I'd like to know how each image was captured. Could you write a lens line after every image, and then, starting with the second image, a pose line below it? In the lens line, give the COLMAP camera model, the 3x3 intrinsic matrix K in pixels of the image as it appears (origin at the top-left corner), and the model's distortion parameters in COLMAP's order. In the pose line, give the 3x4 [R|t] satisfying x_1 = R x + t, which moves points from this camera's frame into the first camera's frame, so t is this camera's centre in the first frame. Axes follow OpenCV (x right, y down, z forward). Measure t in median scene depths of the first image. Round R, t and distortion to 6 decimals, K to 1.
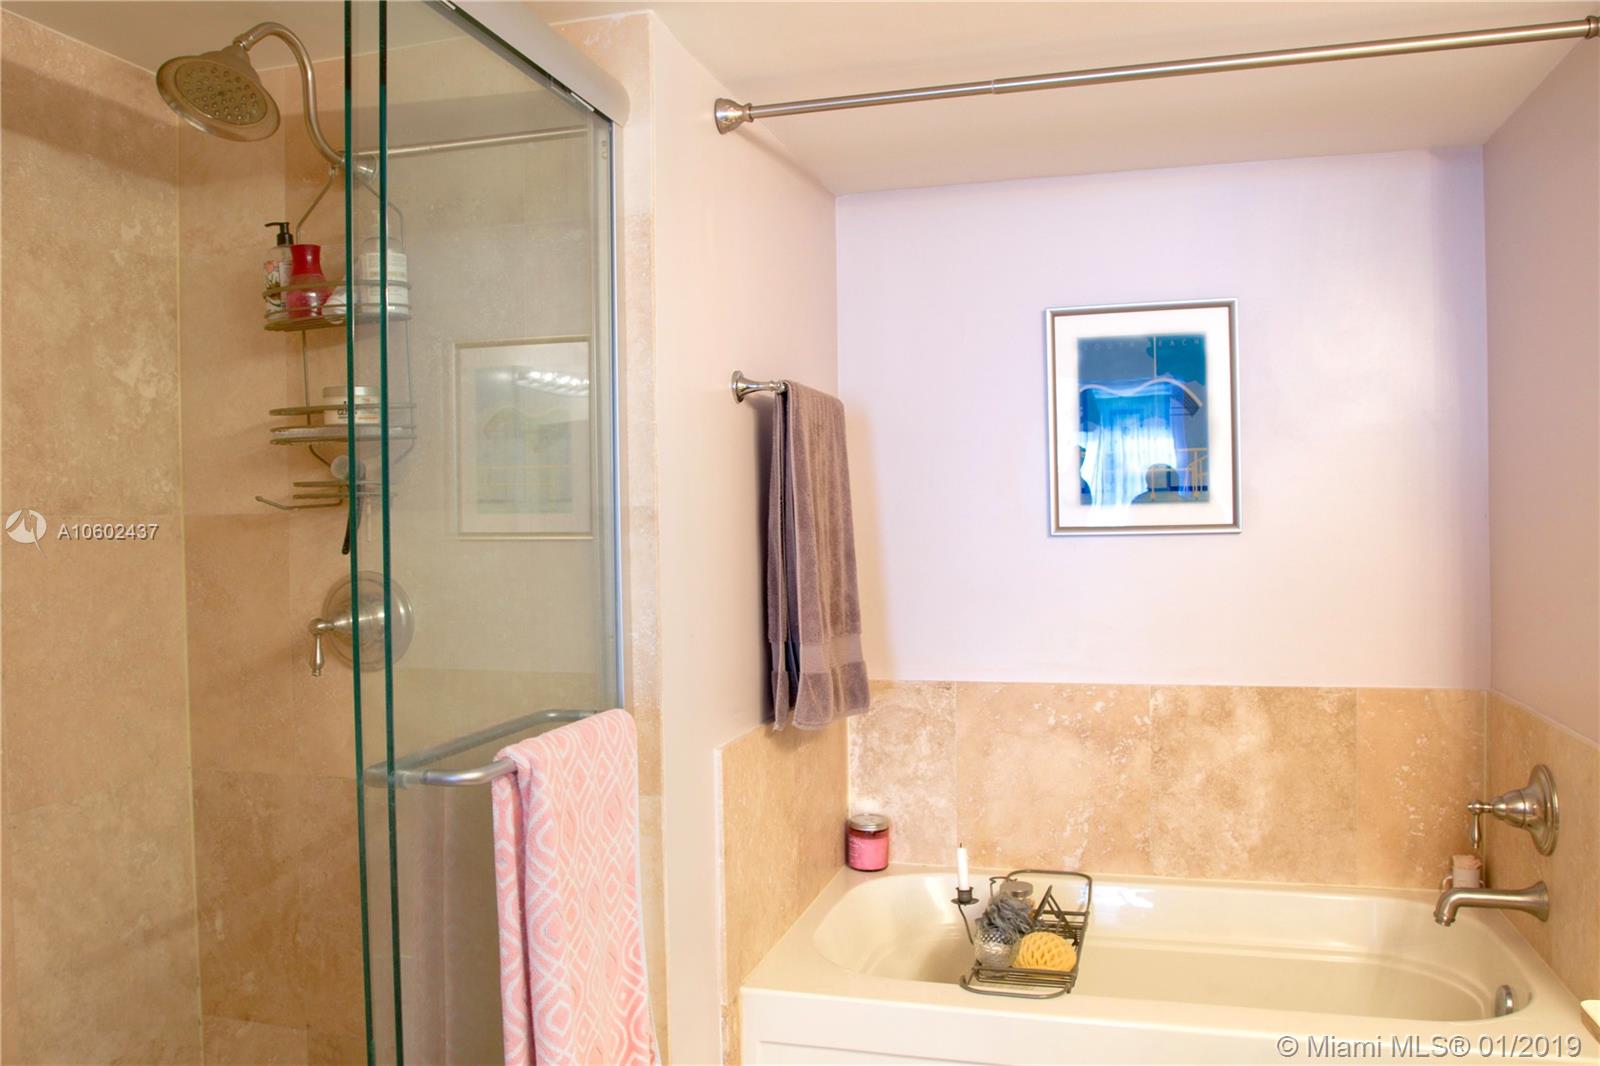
lens RADIAL K [[1237.4, 0, 799.8], [0, 1237.4, 545.1], [0, 0, 1]] dist [-0.056858, 0.013473]
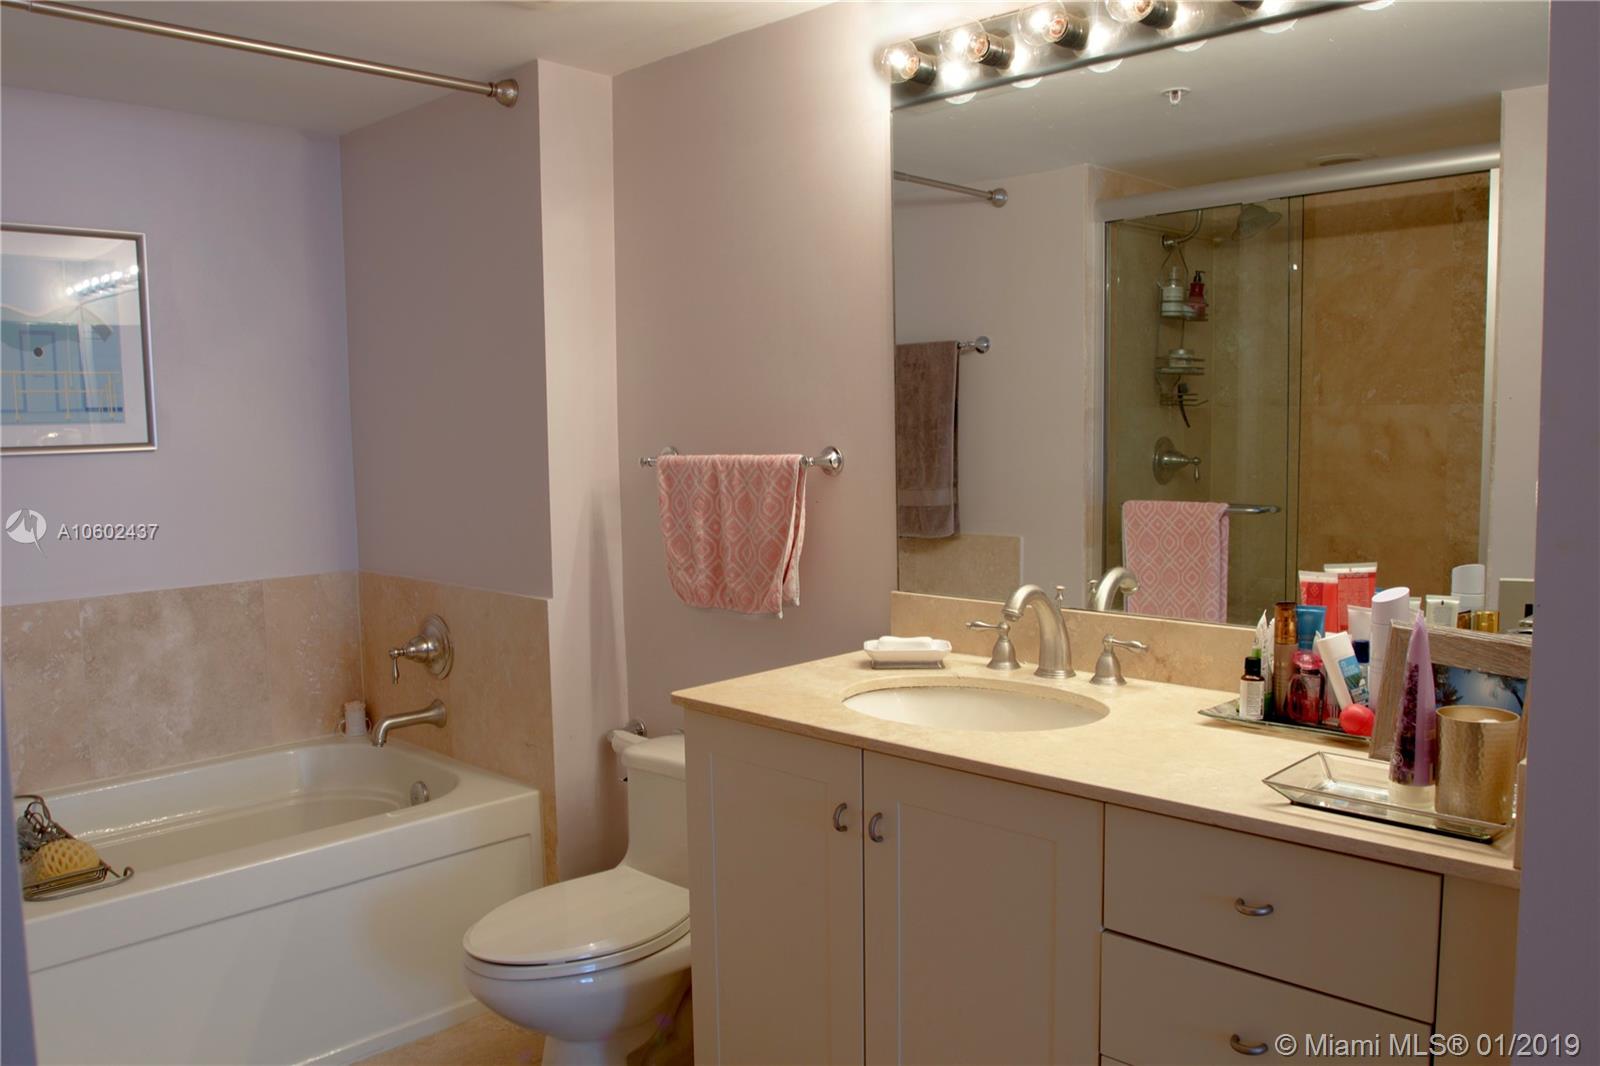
lens RADIAL K [[1237.4, 0, 804.8], [0, 1237.4, 528.8], [0, 0, 1]] dist [-0.056858, 0.013473]
pose [[0.477135, -0.067888, 0.876204, -0.322659], [0.025452, 0.997661, 0.063439, 0.005570], [-0.878461, -0.007968, 0.477747, -0.026144]]
